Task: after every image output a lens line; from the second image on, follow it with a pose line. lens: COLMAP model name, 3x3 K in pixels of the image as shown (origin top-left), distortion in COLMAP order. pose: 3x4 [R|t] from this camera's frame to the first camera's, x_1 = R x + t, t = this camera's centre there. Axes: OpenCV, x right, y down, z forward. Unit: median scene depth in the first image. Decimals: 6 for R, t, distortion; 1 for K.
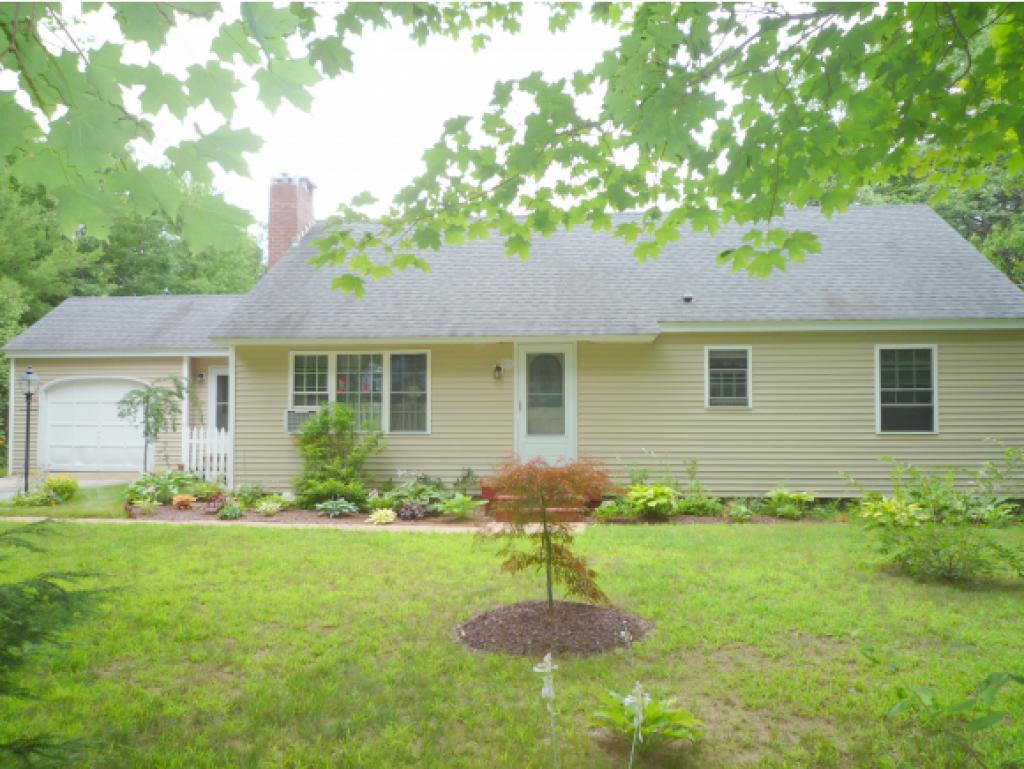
lens RADIAL K [[759.3, 0, 511.7], [0, 759.3, 385.4], [0, 0, 1]] dist [-0.019832, -0.007585]
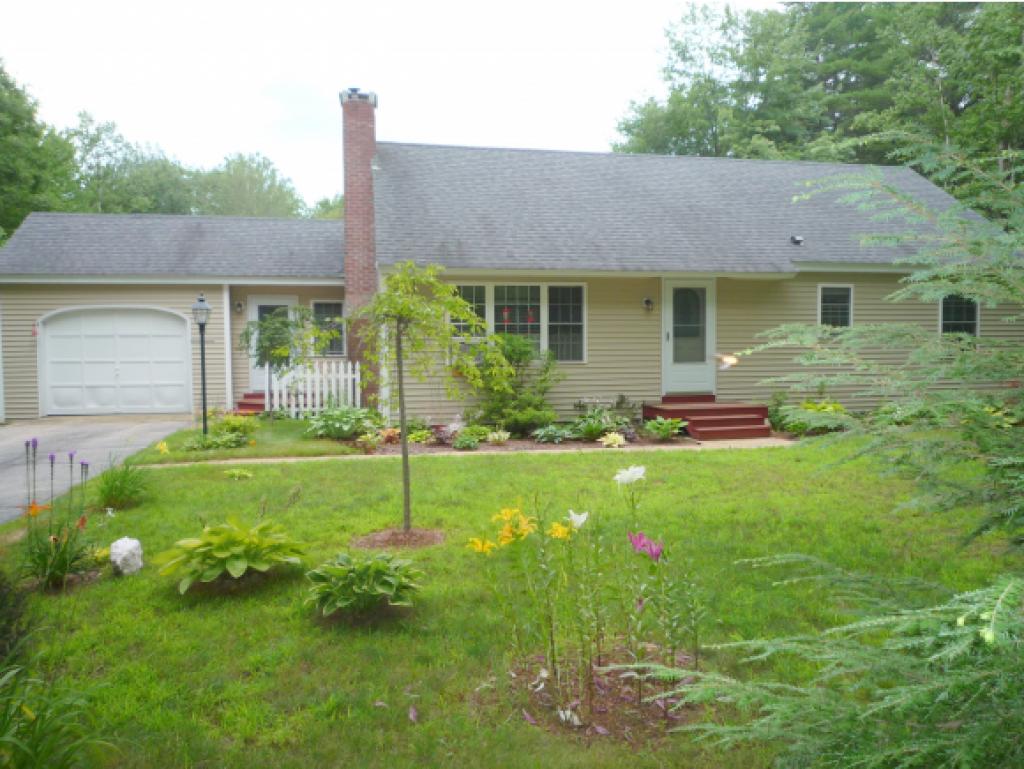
lens RADIAL K [[759.3, 0, 515.3], [0, 759.3, 384.0], [0, 0, 1]] dist [-0.019832, -0.007585]
pose [[0.954888, -0.022072, 0.296145, -0.513539], [-0.003257, 0.996396, 0.084765, 0.003812], [-0.296949, -0.081906, 0.951374, 0.028635]]
